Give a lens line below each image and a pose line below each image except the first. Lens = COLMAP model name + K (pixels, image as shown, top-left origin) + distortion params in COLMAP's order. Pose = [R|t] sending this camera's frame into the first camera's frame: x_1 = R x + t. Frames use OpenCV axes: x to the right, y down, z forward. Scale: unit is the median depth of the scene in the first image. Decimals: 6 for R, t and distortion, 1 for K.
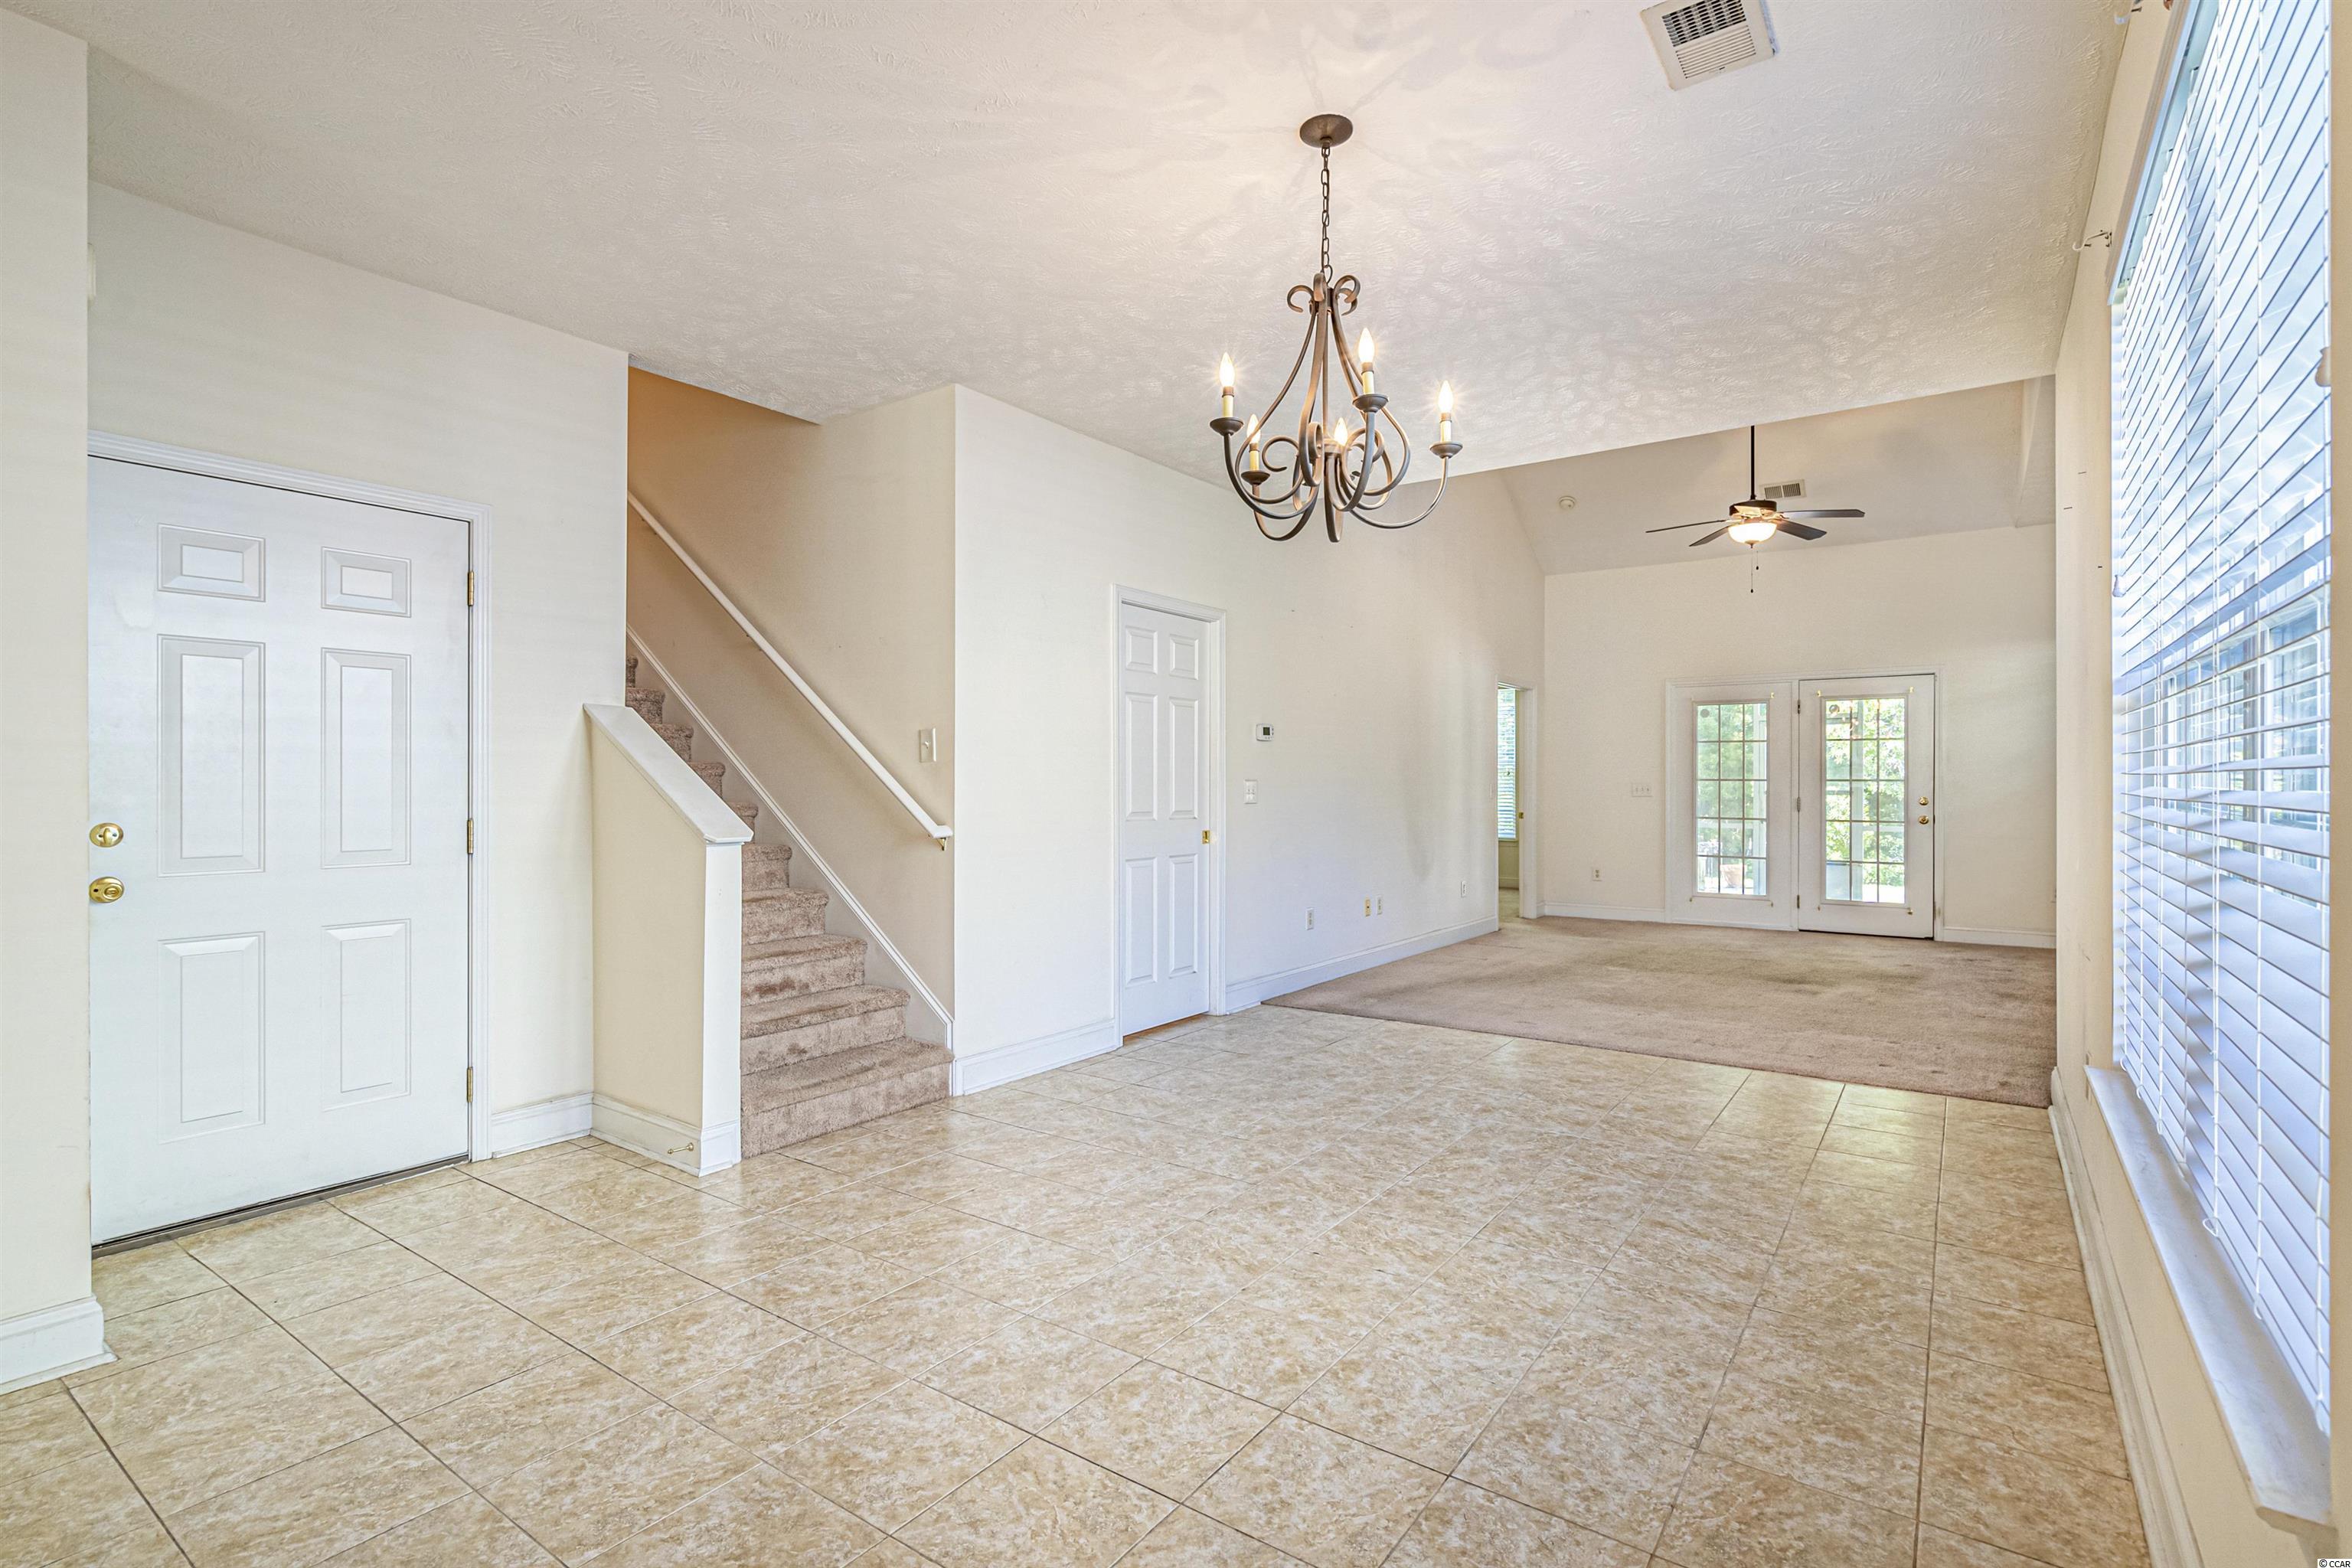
lens RADIAL K [[1077.1, 0, 1180.2], [0, 1077.1, 777.7], [0, 0, 1]] dist [-0.010064, 0.003514]
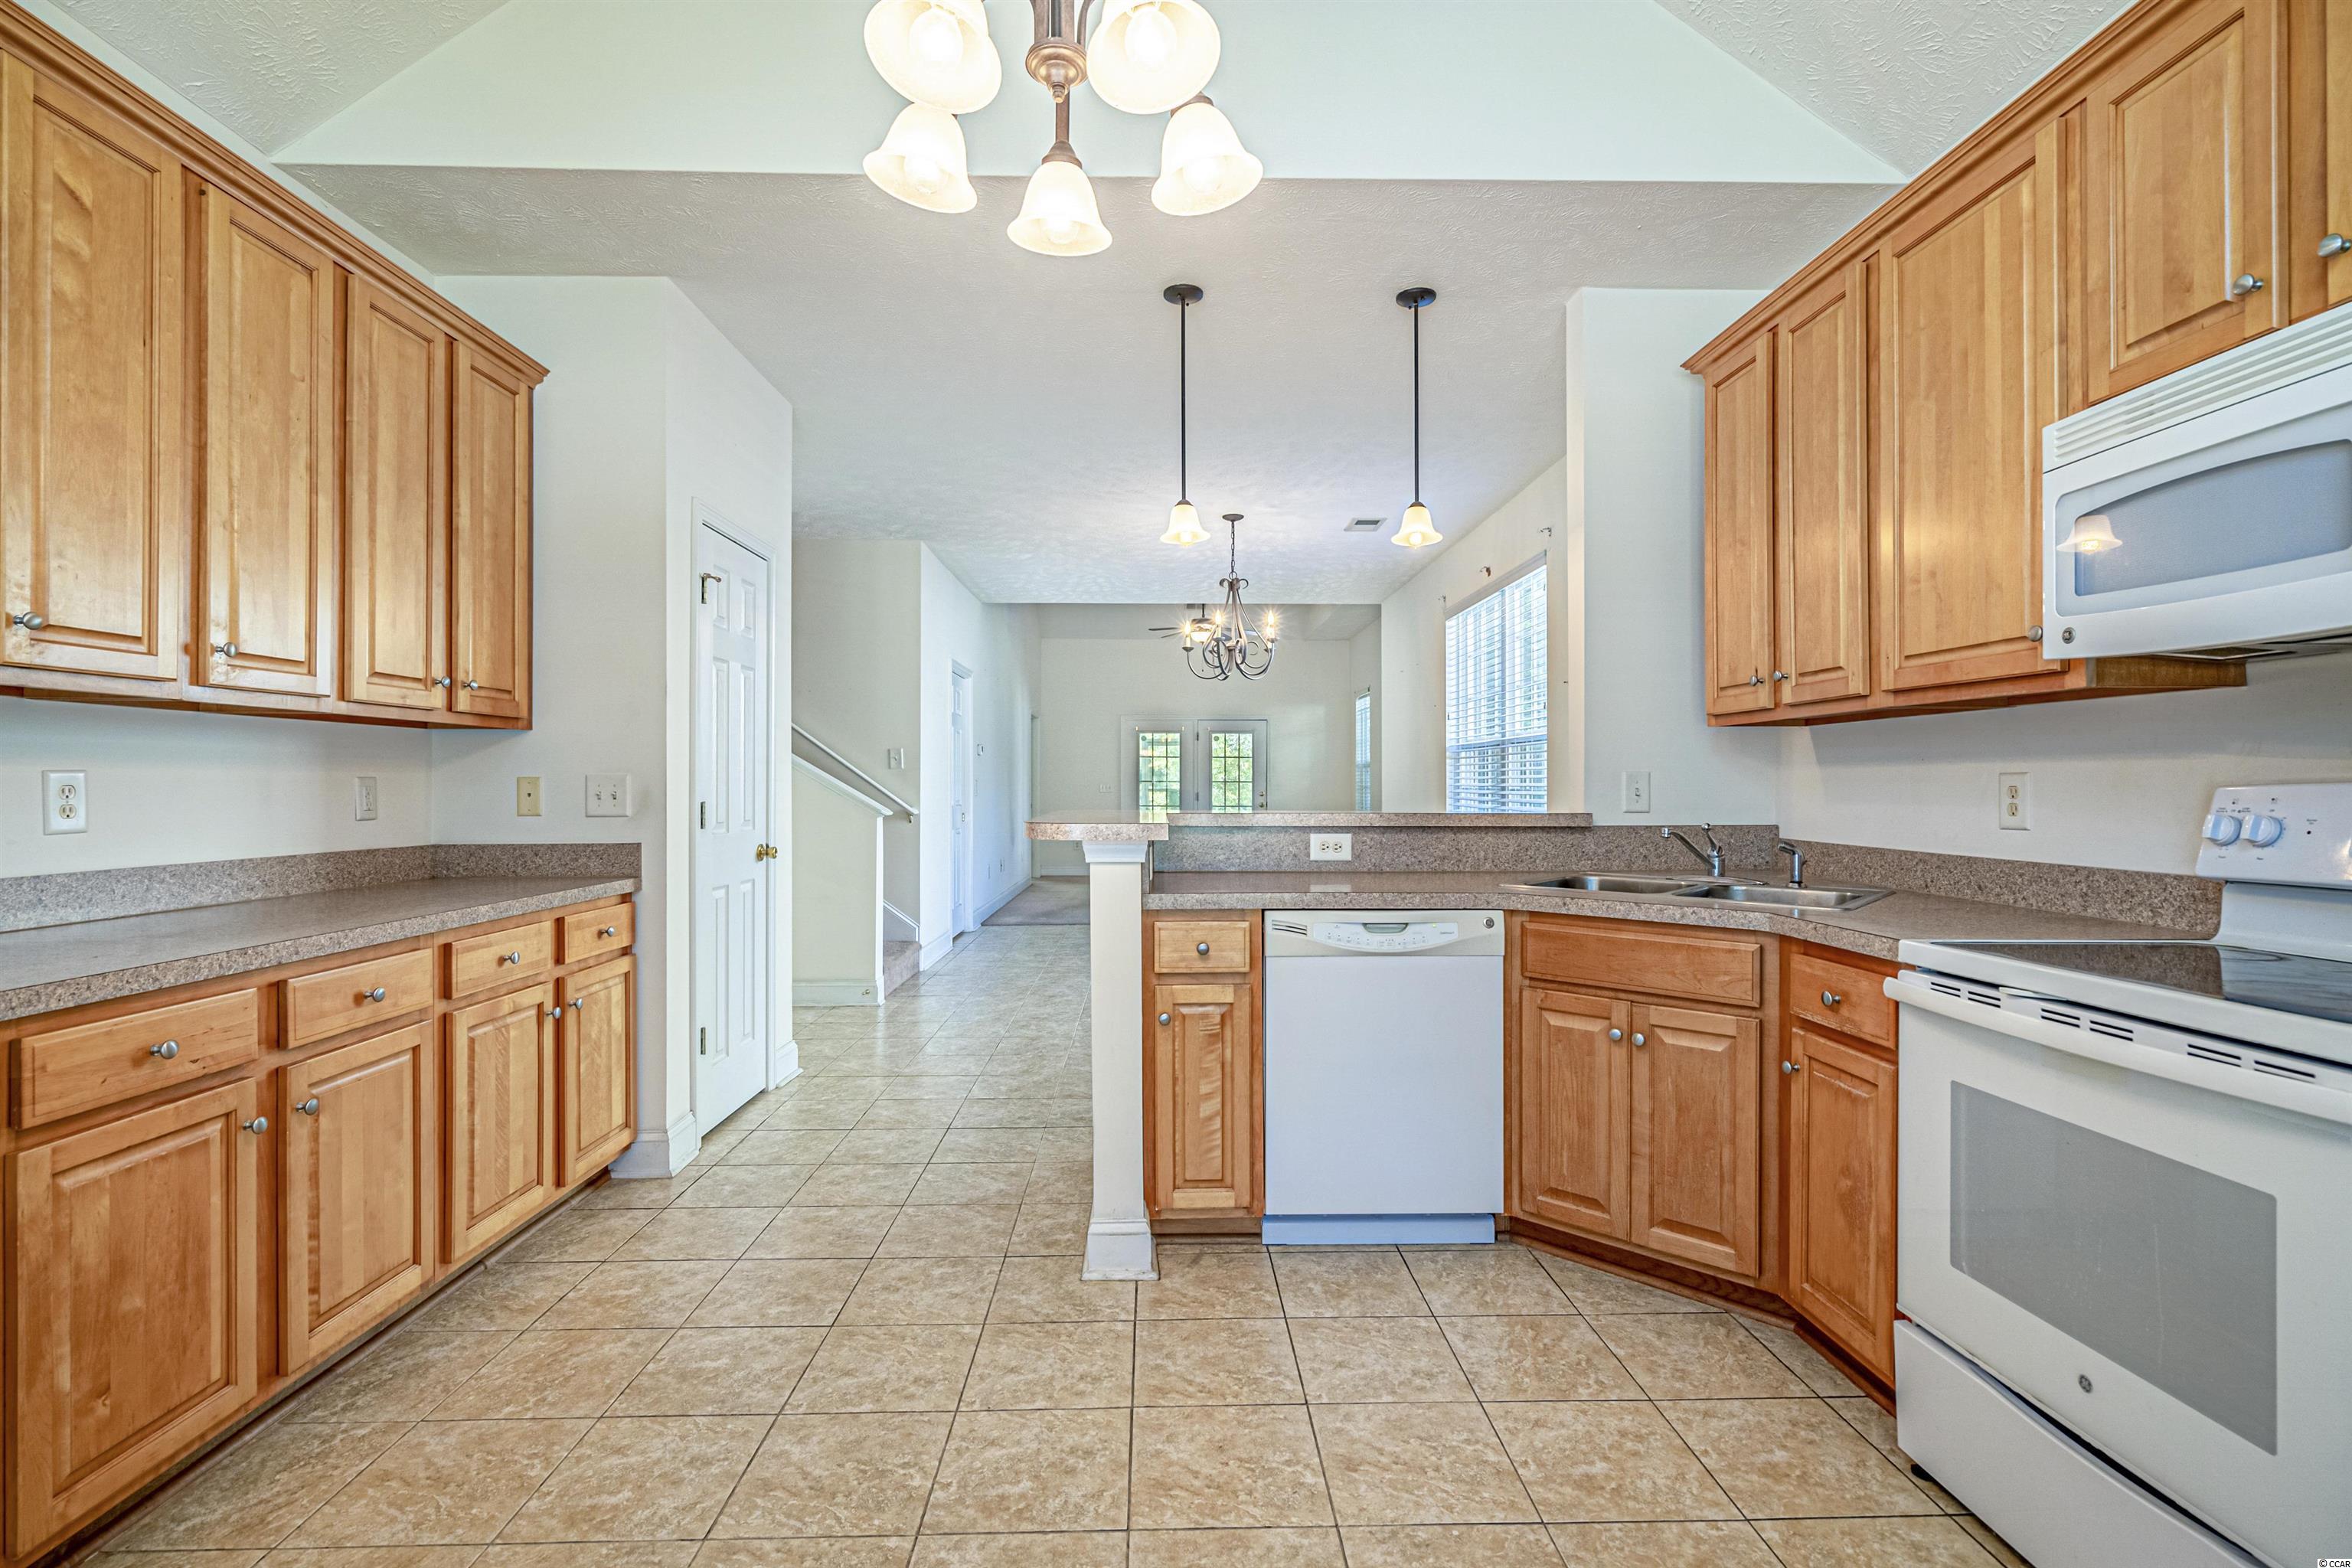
lens RADIAL K [[1077.1, 0, 1182.6], [0, 1077.1, 781.6], [0, 0, 1]] dist [-0.010064, 0.003514]
pose [[0.790710, 0.000171, 0.612191, -0.455294], [0.000544, 0.999999, -0.000983, 0.004134], [-0.612191, 0.001110, 0.790709, -0.279102]]
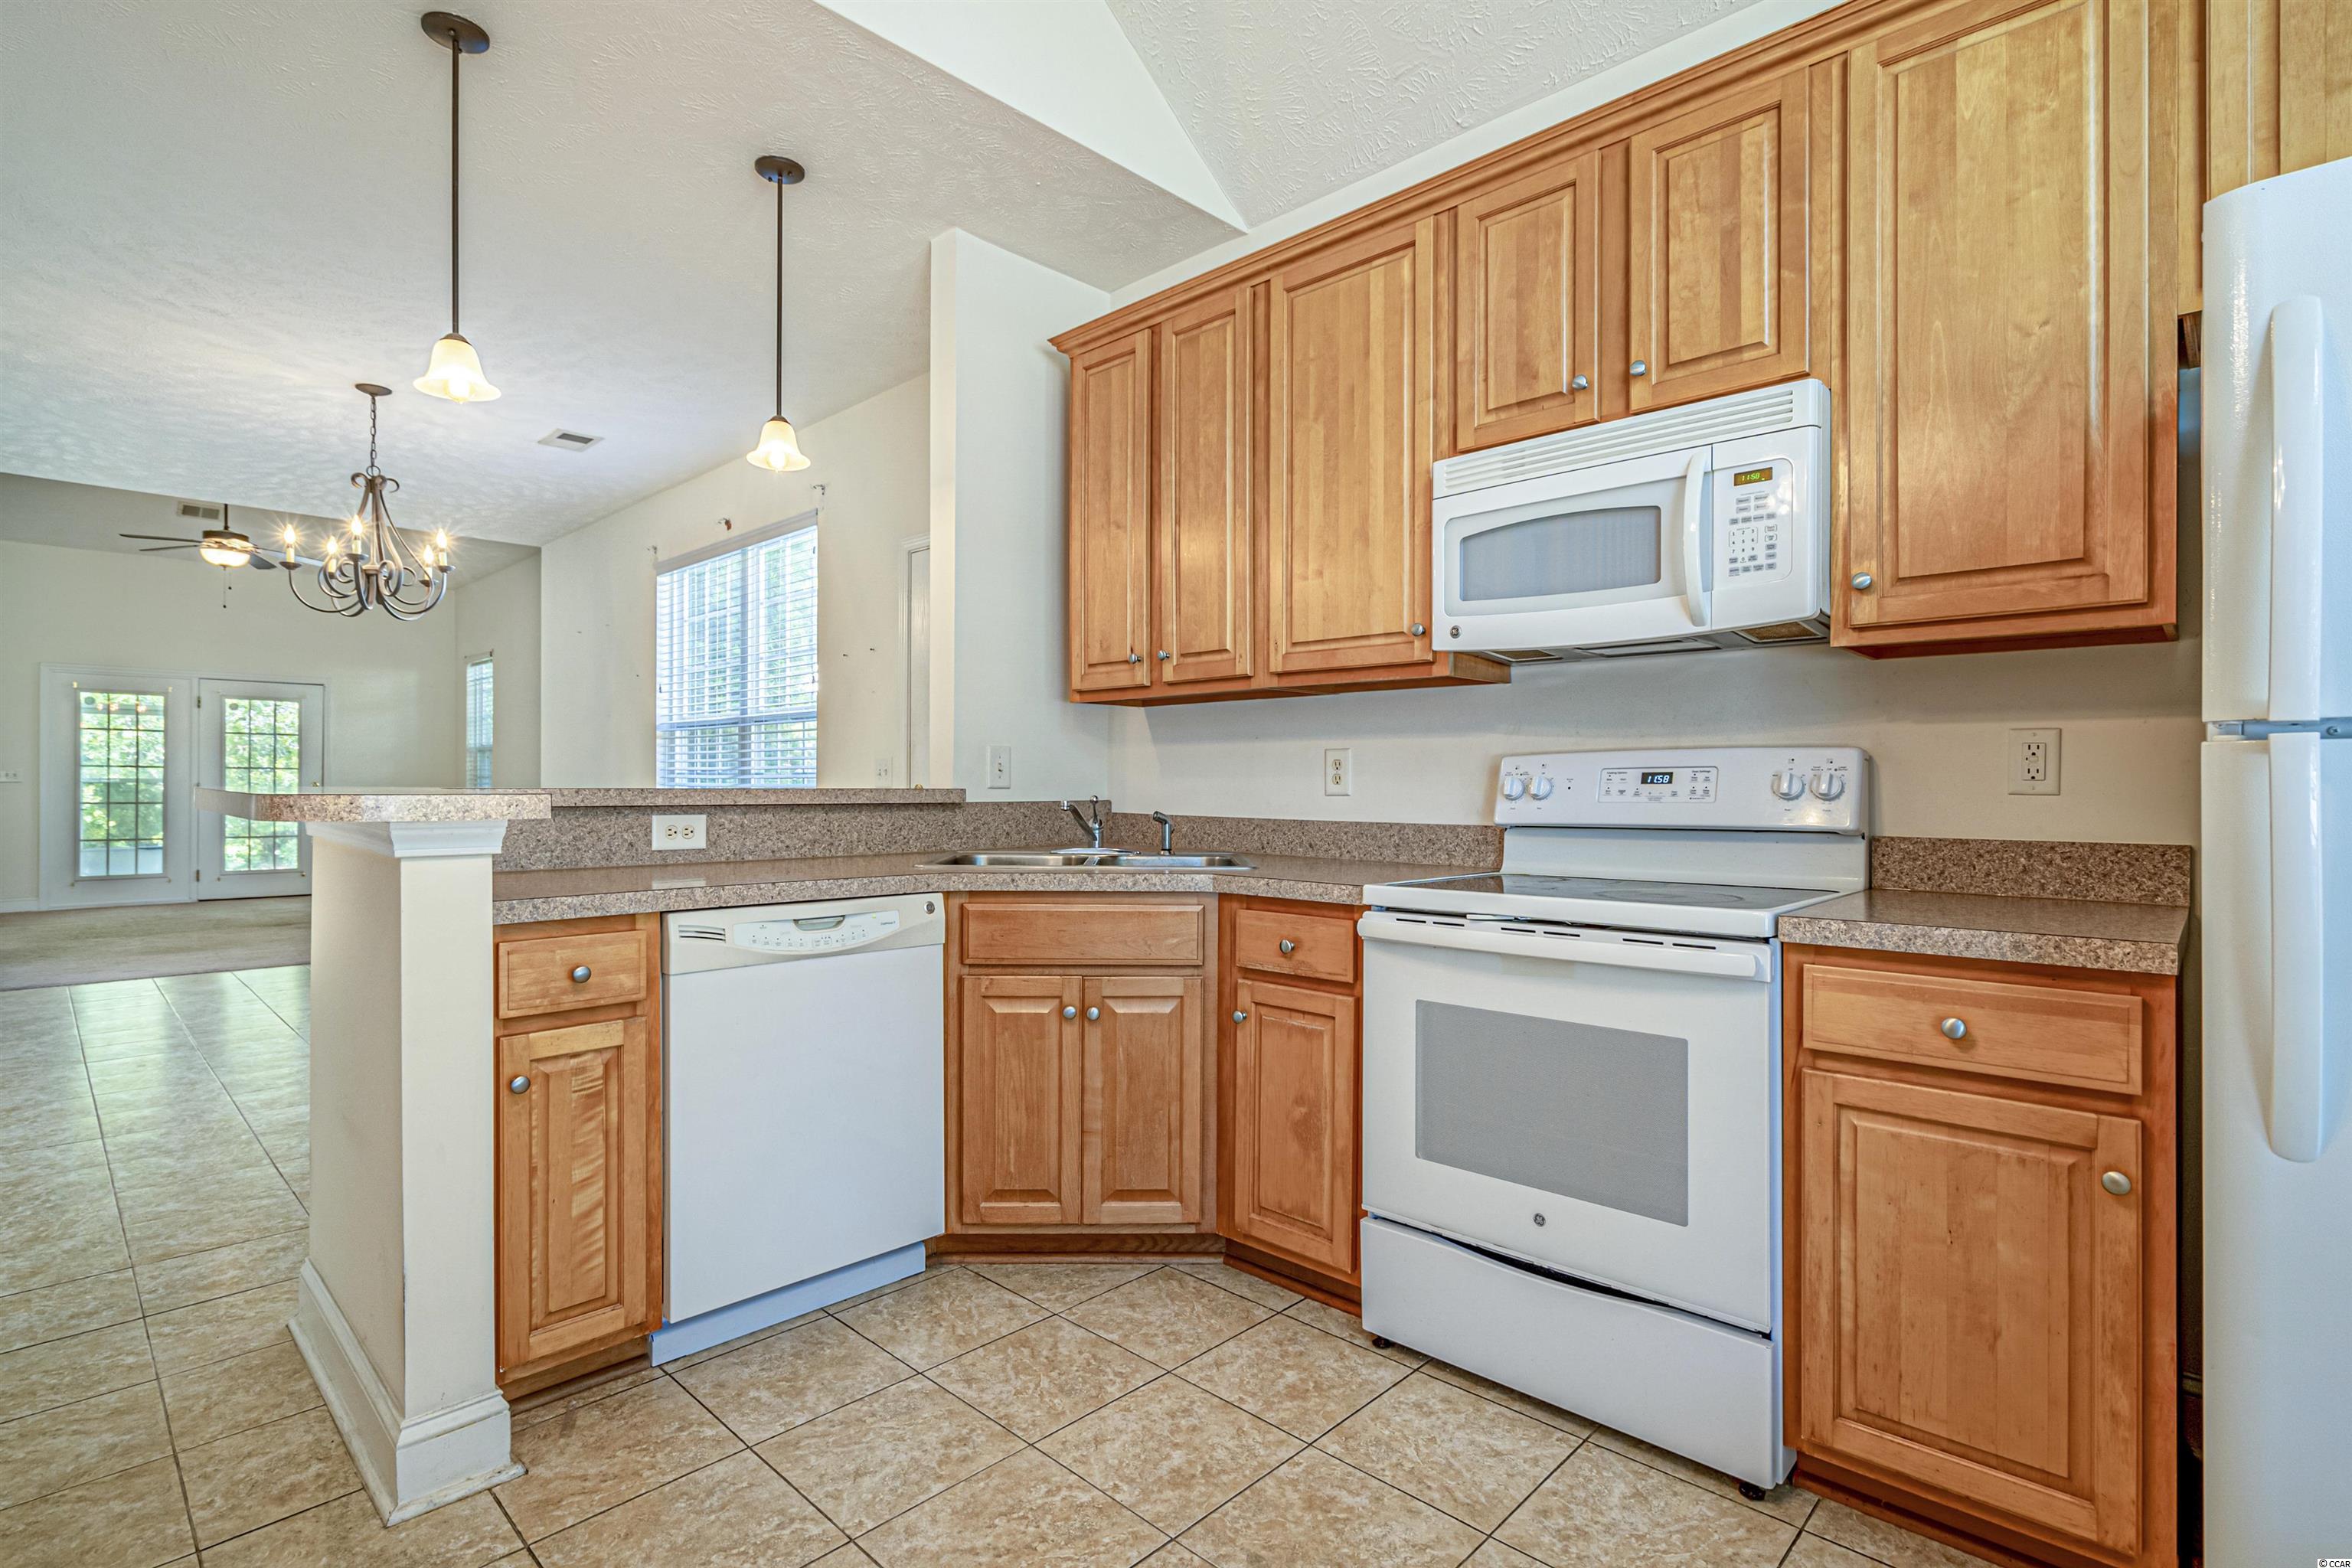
lens RADIAL K [[1120.4, 0, 1192.2], [0, 1120.4, 783.6], [0, 0, 1]] dist [-0.010334, 0.005573]
pose [[0.124119, -0.000859, 0.992267, -0.470413], [-0.004607, 0.999988, 0.001442, 0.013260], [-0.992257, -0.004750, 0.124114, -0.179371]]
